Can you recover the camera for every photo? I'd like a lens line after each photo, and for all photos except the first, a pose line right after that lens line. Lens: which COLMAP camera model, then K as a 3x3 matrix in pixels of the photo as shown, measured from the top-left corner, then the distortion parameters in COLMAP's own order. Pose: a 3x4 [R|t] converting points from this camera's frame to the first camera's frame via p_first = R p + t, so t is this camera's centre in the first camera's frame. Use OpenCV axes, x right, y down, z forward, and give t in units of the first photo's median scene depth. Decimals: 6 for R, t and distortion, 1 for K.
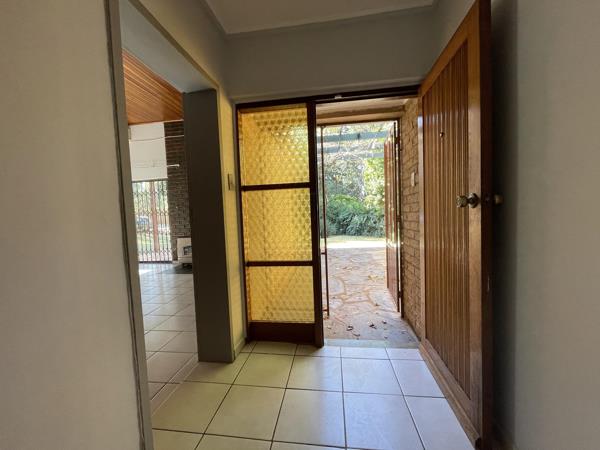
lens RADIAL K [[240.1, 0, 299.9], [0, 240.1, 223.7], [0, 0, 1]] dist [-0.000392, -0.000051]
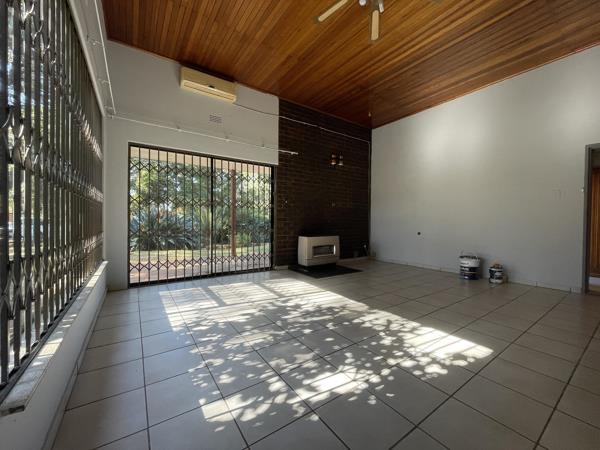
lens RADIAL K [[240.1, 0, 298.3], [0, 240.1, 225.6], [0, 0, 1]] dist [-0.000392, -0.000051]
pose [[0.737478, 0.030017, 0.674704, -1.052693], [0.000829, 0.998971, -0.045349, 0.055099], [-0.675371, 0.034003, 0.736694, 0.354169]]
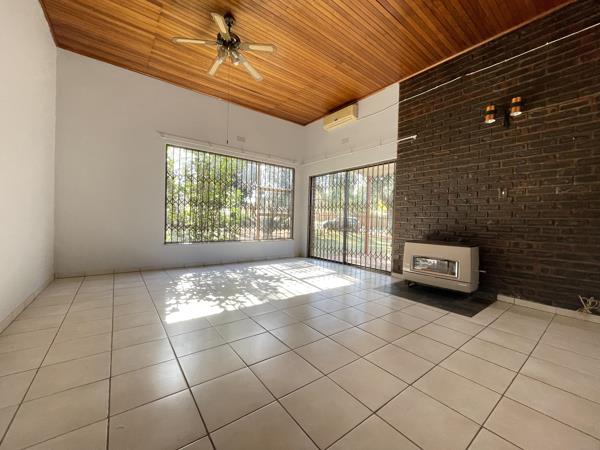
lens RADIAL K [[240.1, 0, 298.8], [0, 240.1, 223.6], [0, 0, 1]] dist [-0.000392, -0.000051]
pose [[0.710308, 0.067066, -0.700688, -0.240177], [-0.092348, 0.995725, 0.001689, 0.033985], [0.697806, 0.063508, 0.713466, 0.286279]]
